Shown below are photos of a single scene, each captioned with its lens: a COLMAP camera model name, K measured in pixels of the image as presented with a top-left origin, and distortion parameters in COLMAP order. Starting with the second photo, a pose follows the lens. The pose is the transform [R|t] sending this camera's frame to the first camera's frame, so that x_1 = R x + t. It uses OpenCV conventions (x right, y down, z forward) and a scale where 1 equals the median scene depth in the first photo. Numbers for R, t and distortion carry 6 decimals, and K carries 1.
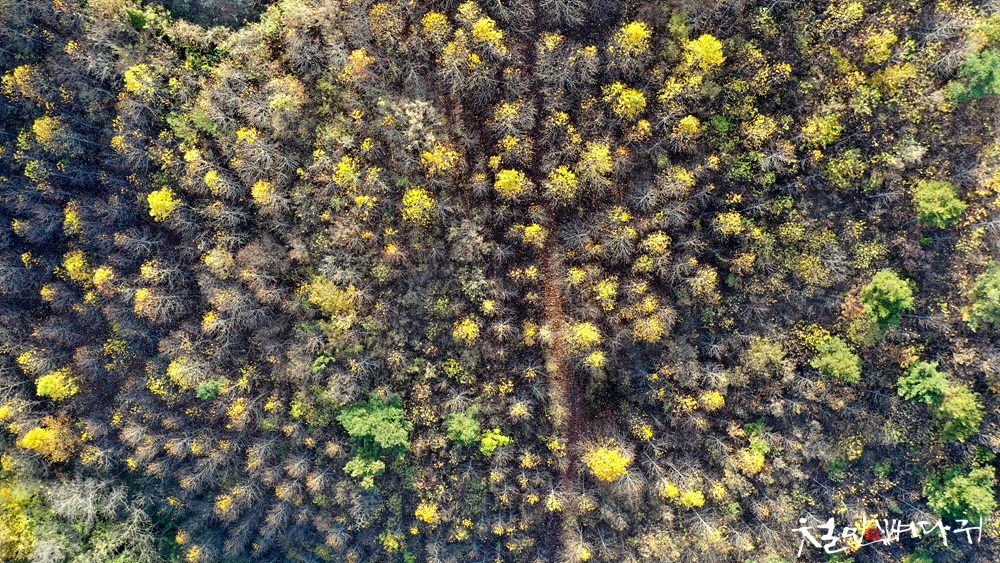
lens RADIAL K [[850.8, 0, 499.8], [0, 850.8, 281.6], [0, 0, 1]] dist [-0.007221, -0.003965]
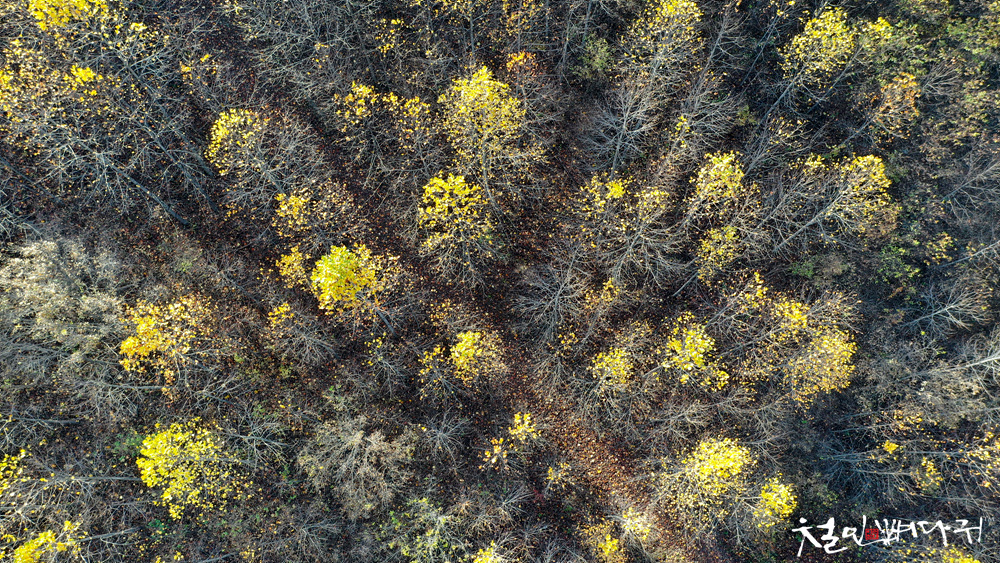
lens RADIAL K [[850.8, 0, 496.0], [0, 850.8, 283.1], [0, 0, 1]] dist [-0.007221, -0.003965]
pose [[0.793222, -0.591138, 0.146135, 0.007543], [0.608858, 0.773700, -0.175156, -0.000956], [-0.009523, 0.227913, 0.973635, 0.578469]]
